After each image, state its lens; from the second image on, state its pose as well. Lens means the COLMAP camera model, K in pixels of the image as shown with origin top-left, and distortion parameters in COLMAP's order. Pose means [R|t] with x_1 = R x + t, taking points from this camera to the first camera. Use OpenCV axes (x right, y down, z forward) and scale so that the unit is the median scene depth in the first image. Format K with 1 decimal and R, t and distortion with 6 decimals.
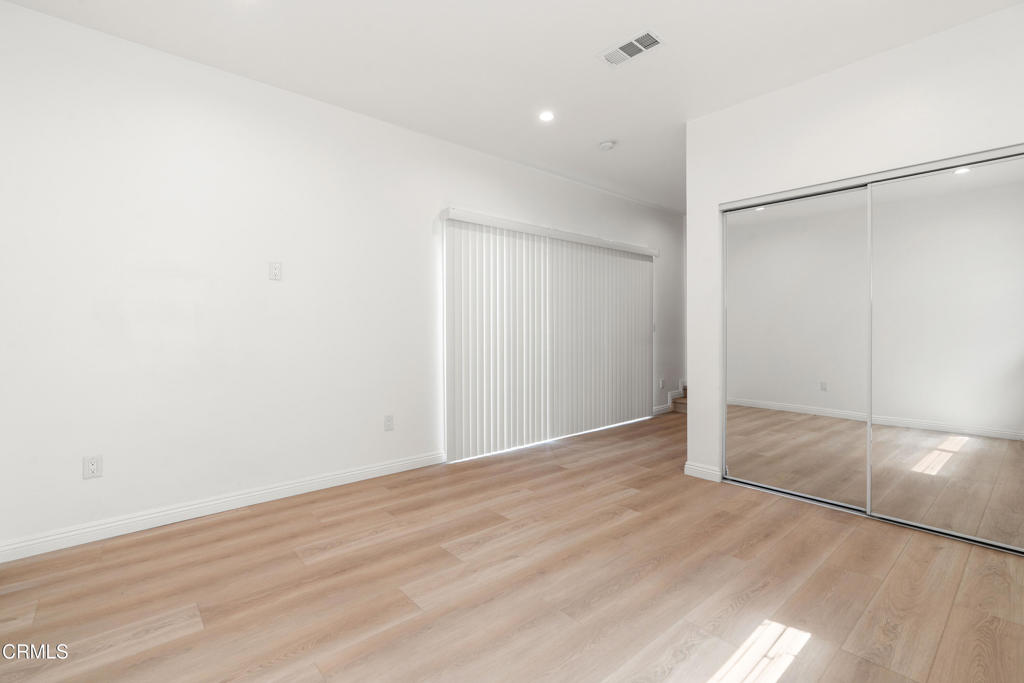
lens RADIAL K [[467.5, 0, 514.4], [0, 467.5, 336.6], [0, 0, 1]] dist [-0.004375, -0.000241]
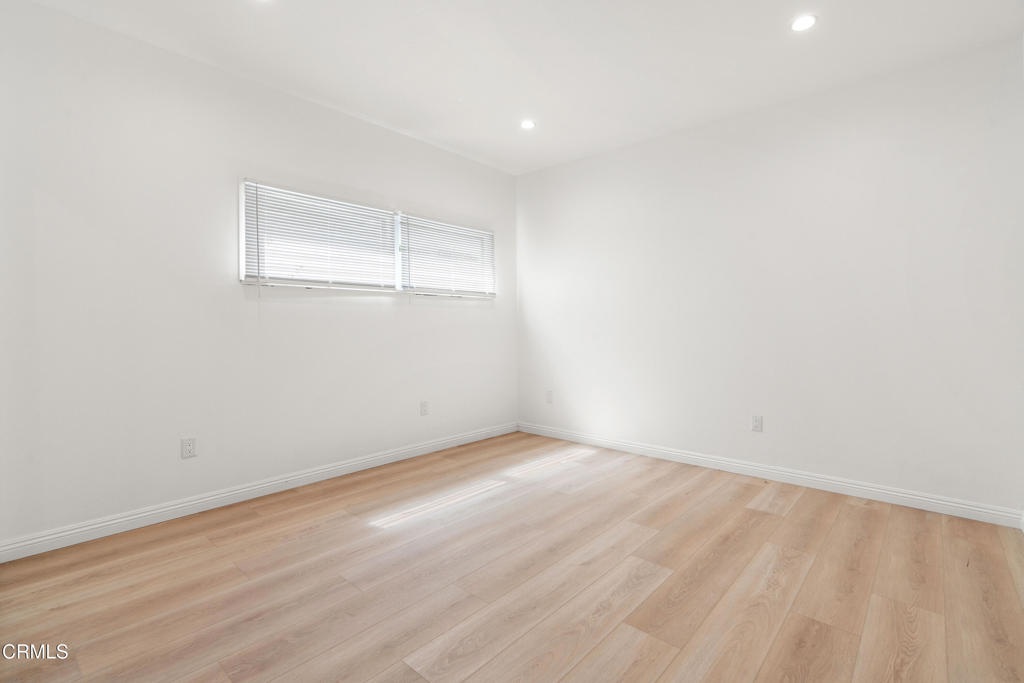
lens RADIAL K [[467.5, 0, 512.6], [0, 467.5, 337.6], [0, 0, 1]] dist [-0.004375, -0.000241]
pose [[-0.992795, 0.004550, -0.119739, 0.257320], [-0.000492, 0.999116, 0.042046, -0.028901], [0.119824, 0.041802, -0.991915, 1.897418]]
